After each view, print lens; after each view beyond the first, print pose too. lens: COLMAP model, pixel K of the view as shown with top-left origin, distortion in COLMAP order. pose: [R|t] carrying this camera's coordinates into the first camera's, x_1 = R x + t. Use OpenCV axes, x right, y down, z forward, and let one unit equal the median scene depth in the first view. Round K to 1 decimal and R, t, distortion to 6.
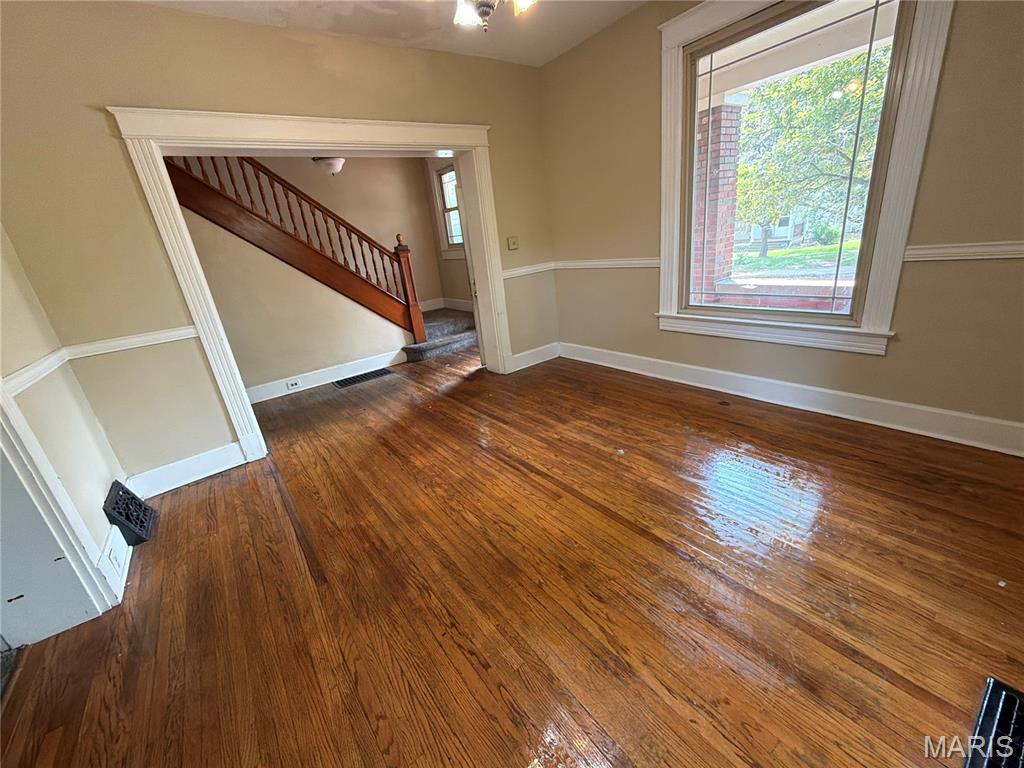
lens RADIAL K [[409.6, 0, 508.2], [0, 409.6, 380.7], [0, 0, 1]] dist [-0.001261, 0.001293]
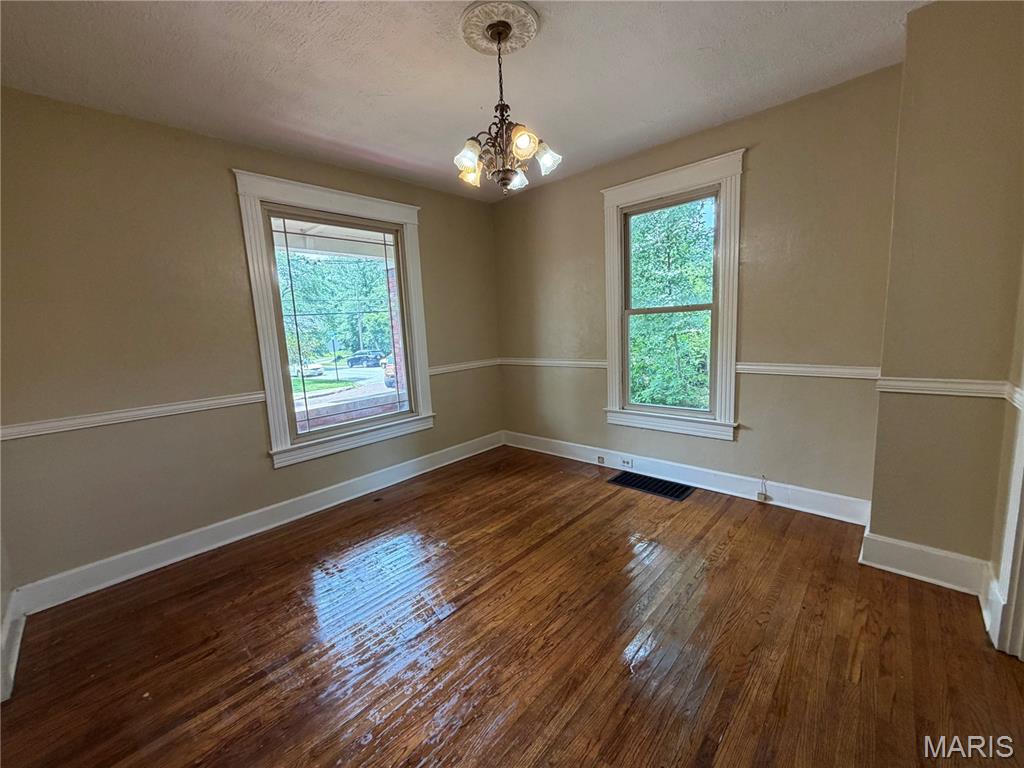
lens RADIAL K [[409.6, 0, 509.2], [0, 409.6, 380.7], [0, 0, 1]] dist [-0.001261, 0.001293]
pose [[-0.172860, -0.004541, 0.984936, -0.659426], [0.394550, 0.915933, 0.073468, -0.186623], [-0.902469, 0.401306, -0.156537, 0.690648]]
